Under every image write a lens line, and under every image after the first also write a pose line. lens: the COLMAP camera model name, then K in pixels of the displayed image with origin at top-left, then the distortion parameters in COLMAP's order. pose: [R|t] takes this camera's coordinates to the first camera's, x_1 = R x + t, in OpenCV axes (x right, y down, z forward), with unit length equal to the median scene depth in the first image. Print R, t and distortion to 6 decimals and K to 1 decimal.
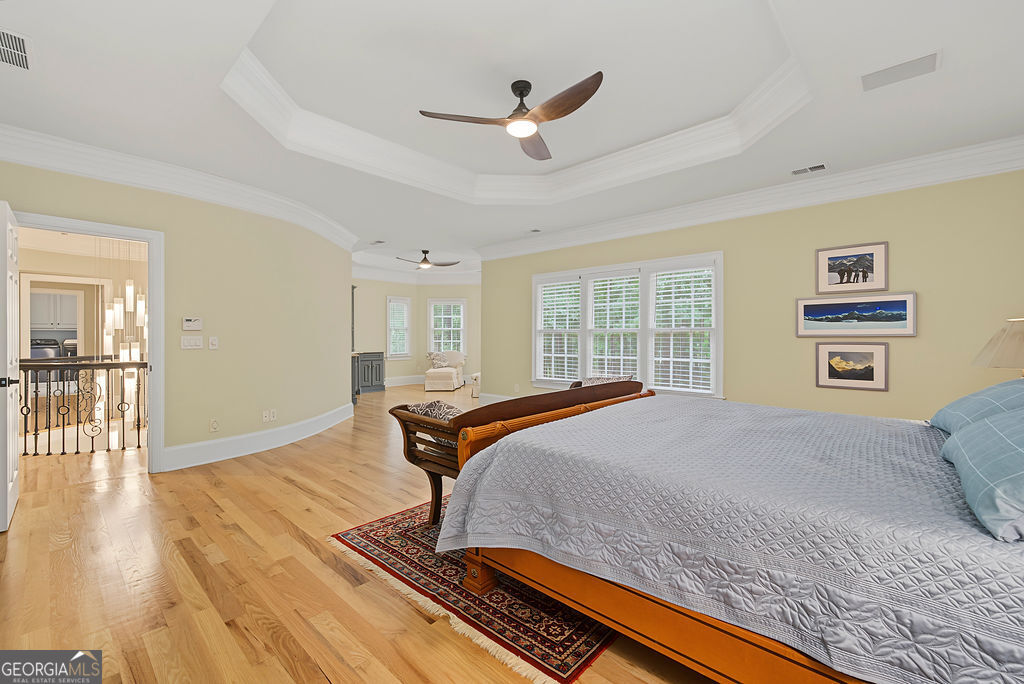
lens RADIAL K [[416.4, 0, 511.8], [0, 416.4, 340.3], [0, 0, 1]] dist [-0.007929, 0.002242]
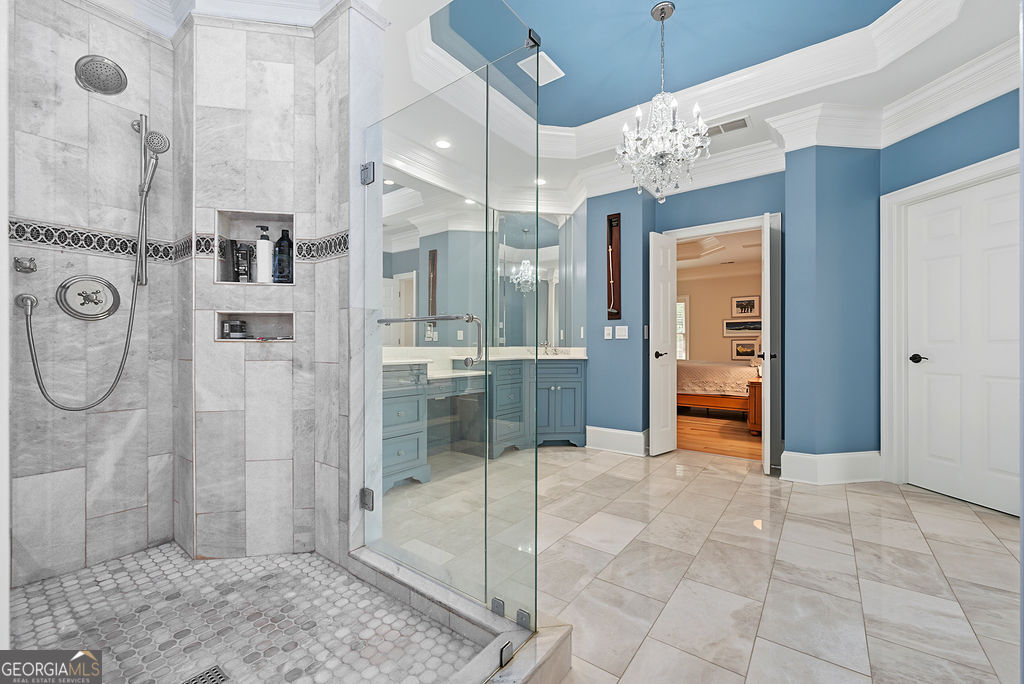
lens RADIAL K [[416.4, 0, 508.3], [0, 416.4, 346.1], [0, 0, 1]] dist [-0.007929, 0.002242]
pose [[0.993987, 0.003299, 0.109446, -0.688839], [-0.002375, 0.999960, -0.008567, 0.062059], [-0.109470, 0.008256, 0.993956, -1.071119]]
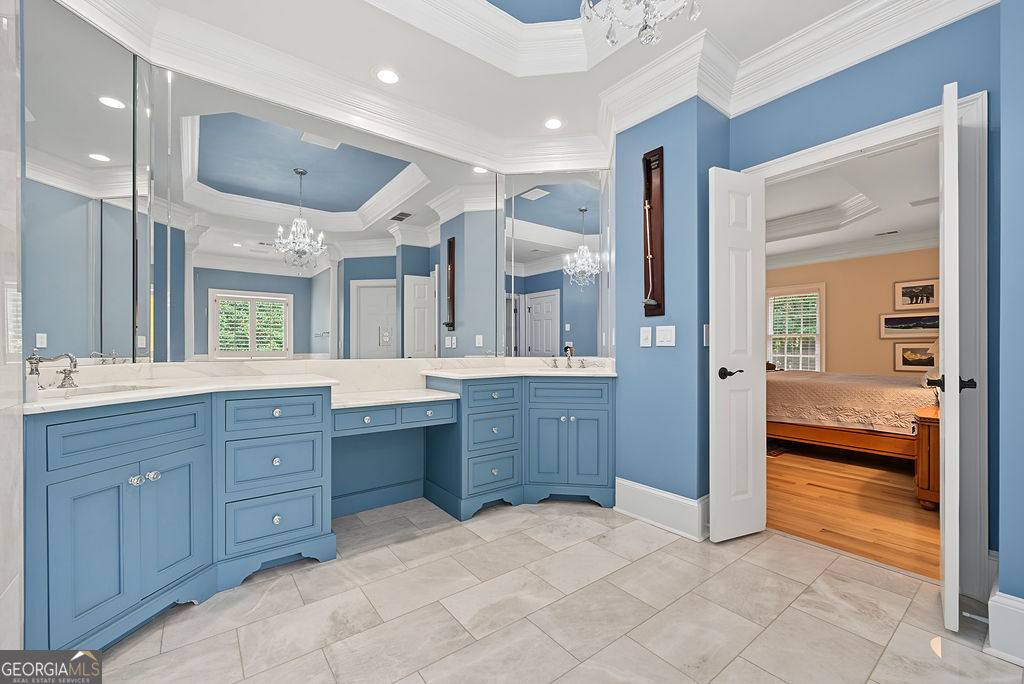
lens RADIAL K [[416.4, 0, 509.2], [0, 416.4, 349.3], [0, 0, 1]] dist [-0.007929, 0.002242]
pose [[0.987193, 0.000789, -0.159529, -0.439887], [-0.001824, 0.999978, -0.006341, 0.044286], [0.159521, 0.006551, 0.987173, -0.763253]]
